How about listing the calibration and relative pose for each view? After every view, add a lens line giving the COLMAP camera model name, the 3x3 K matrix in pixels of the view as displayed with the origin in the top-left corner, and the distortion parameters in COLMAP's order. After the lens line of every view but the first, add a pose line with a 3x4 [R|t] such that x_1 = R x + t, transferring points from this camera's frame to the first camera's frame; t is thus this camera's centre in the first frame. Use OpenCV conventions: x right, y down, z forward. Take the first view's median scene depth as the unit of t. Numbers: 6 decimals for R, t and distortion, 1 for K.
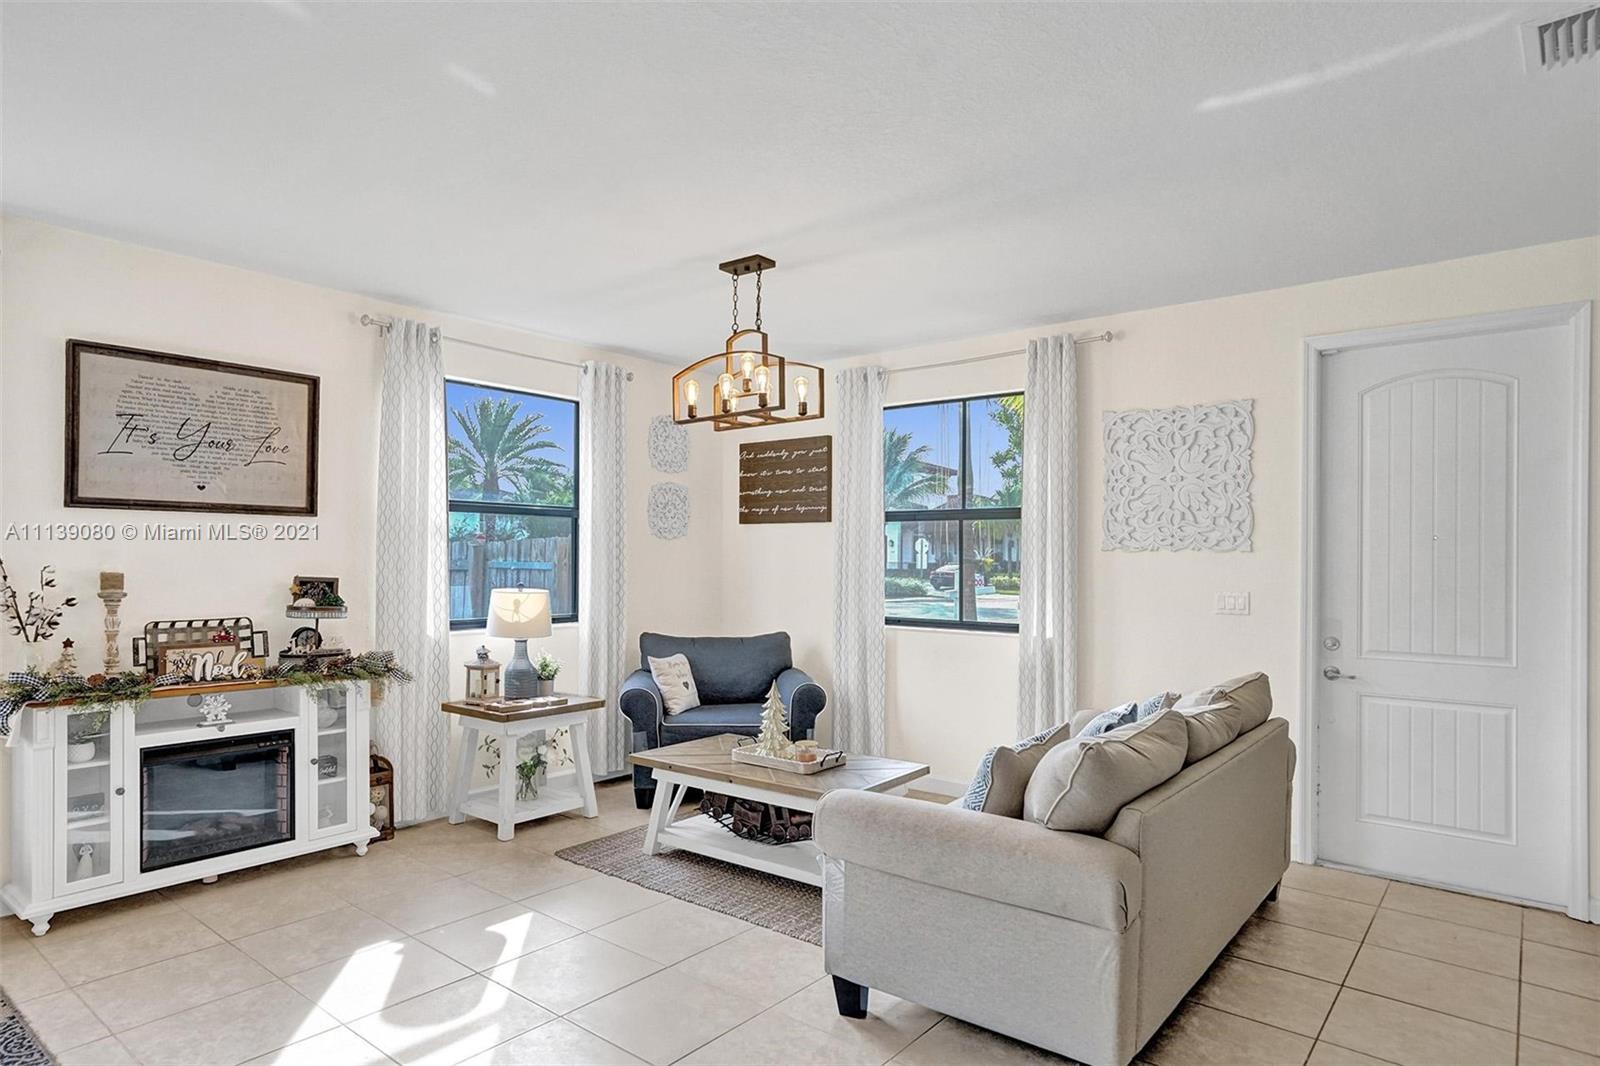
lens RADIAL K [[939.4, 0, 770.1], [0, 939.4, 537.6], [0, 0, 1]] dist [-0.007015, 0.002640]
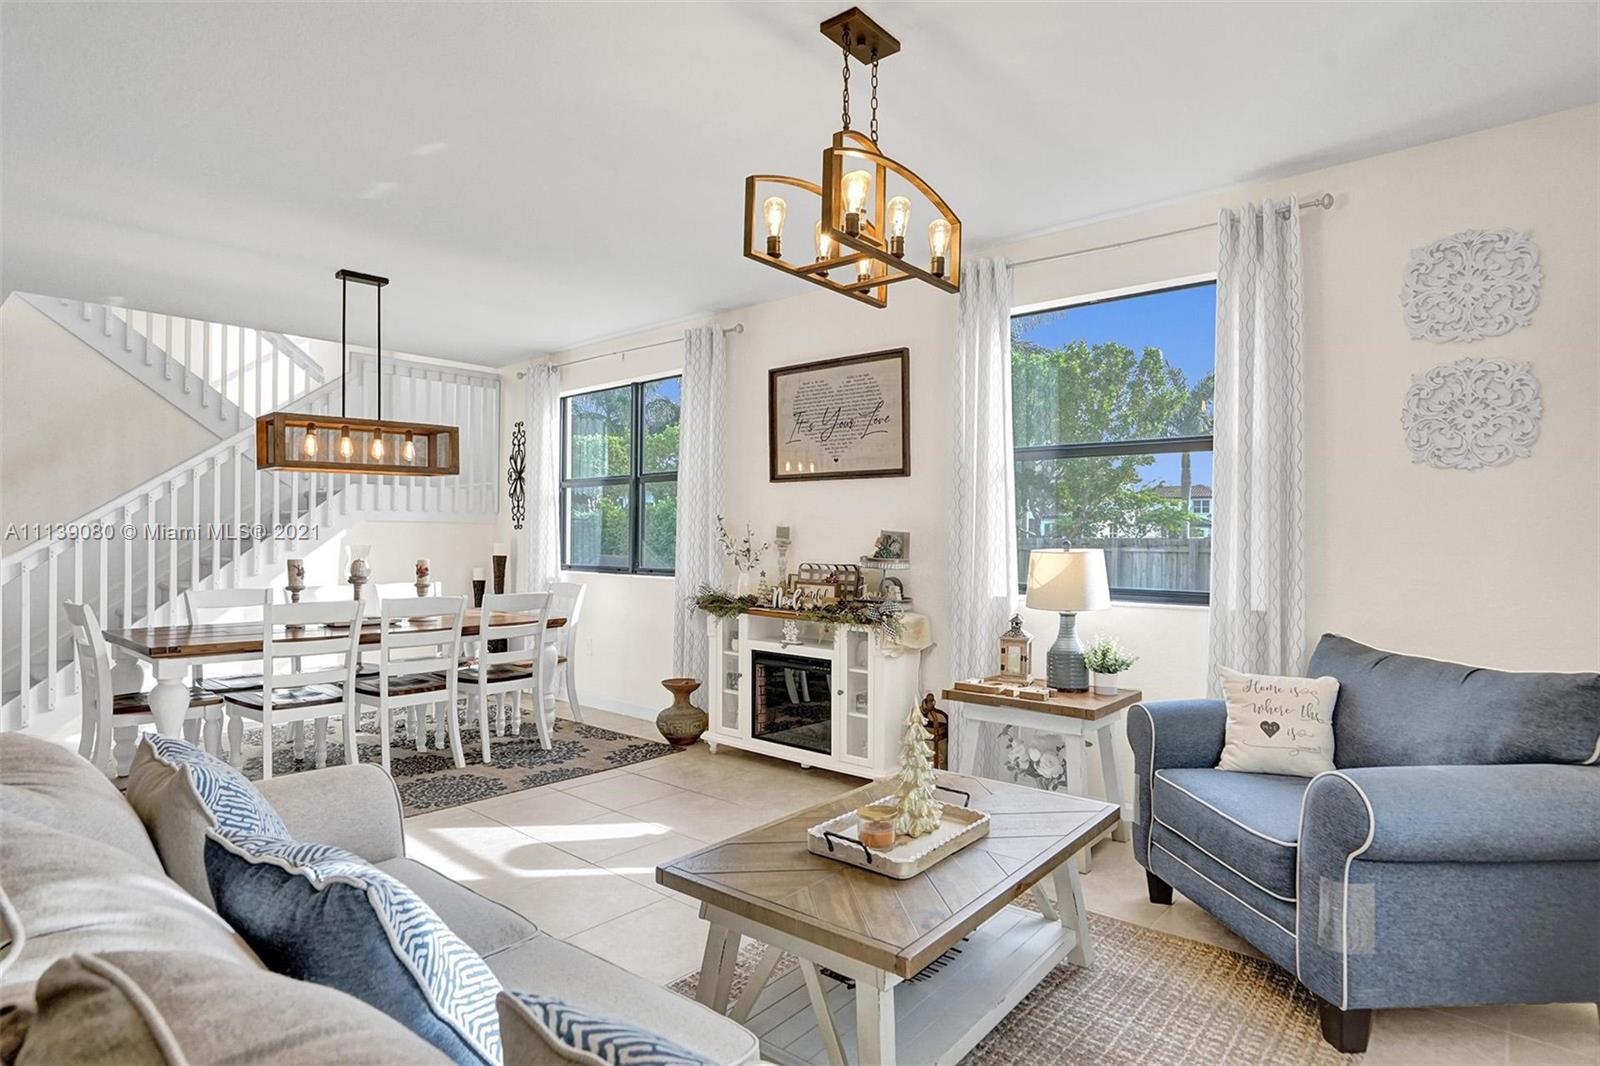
lens RADIAL K [[873.7, 0, 782.6], [0, 873.7, 516.5], [0, 0, 1]] dist [-0.005001, 0.000680]
pose [[-0.032456, -0.033440, -0.998914, 0.529929], [0.006148, 0.999415, -0.033656, 0.057268], [0.999454, -0.007233, -0.032231, 0.890742]]
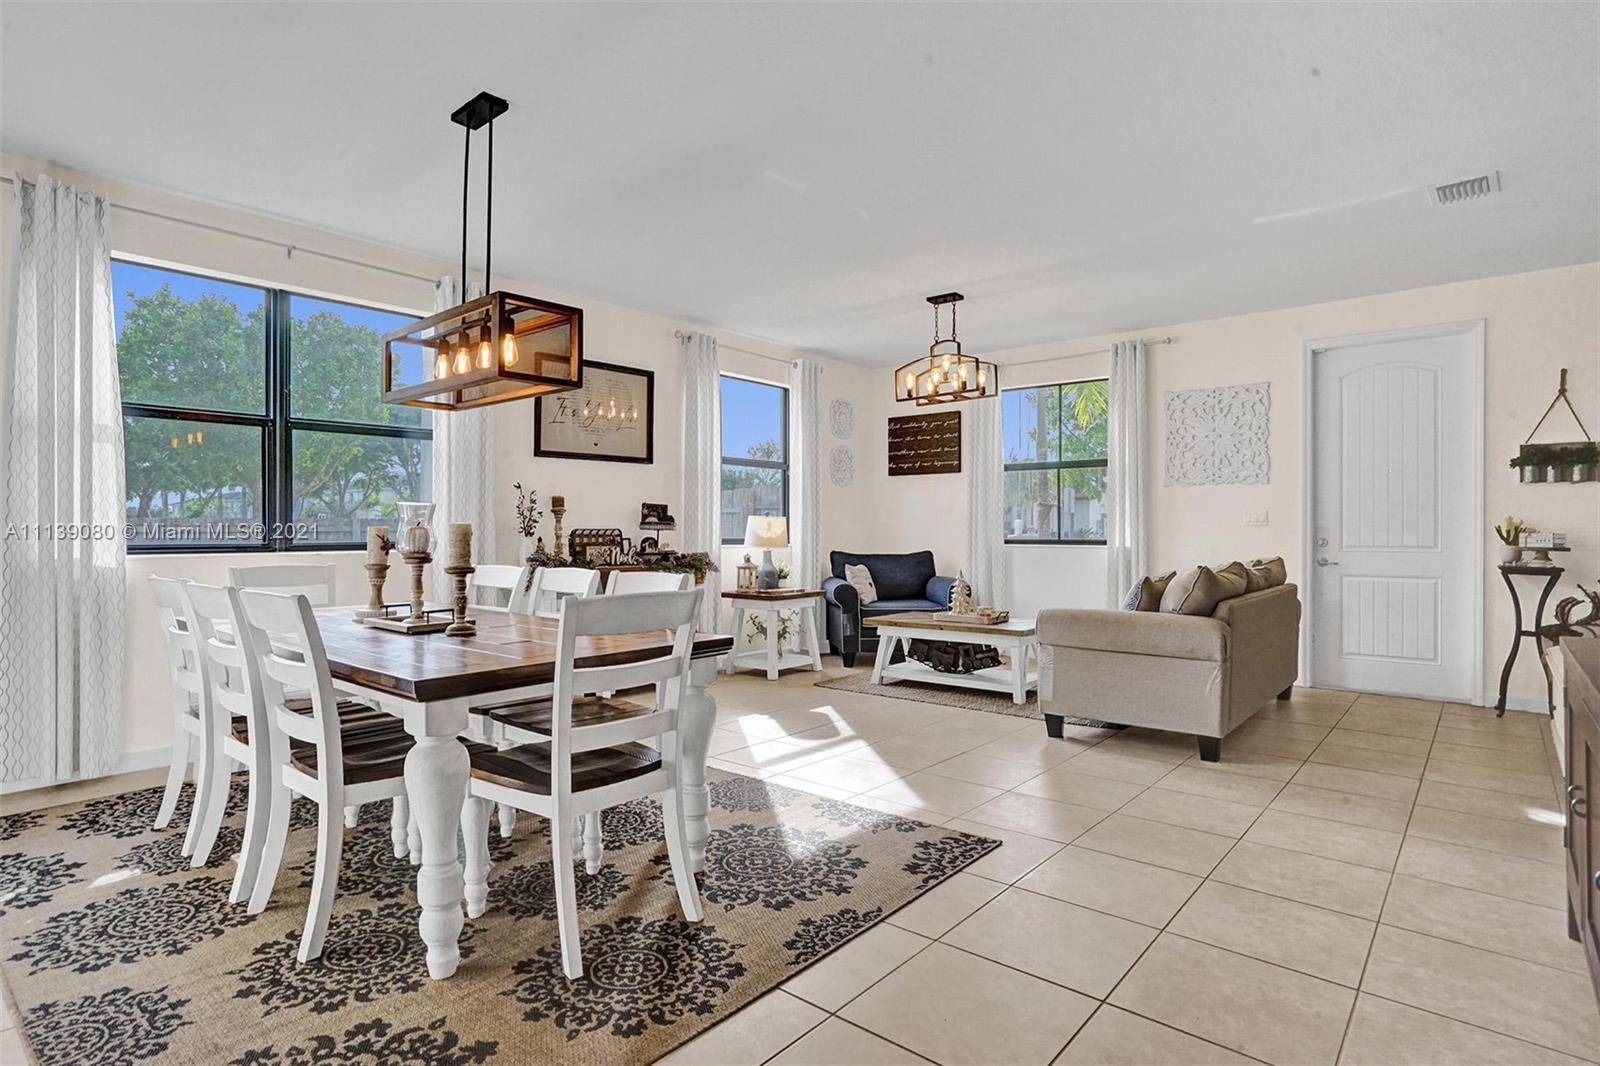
lens RADIAL K [[873.7, 0, 782.6], [0, 873.7, 516.5], [0, 0, 1]] dist [-0.005001, 0.000680]
pose [[0.999966, -0.007775, 0.002632, -0.278908], [0.007773, 0.999969, 0.000840, 0.062454], [-0.002638, -0.000819, 0.999996, -0.411371]]
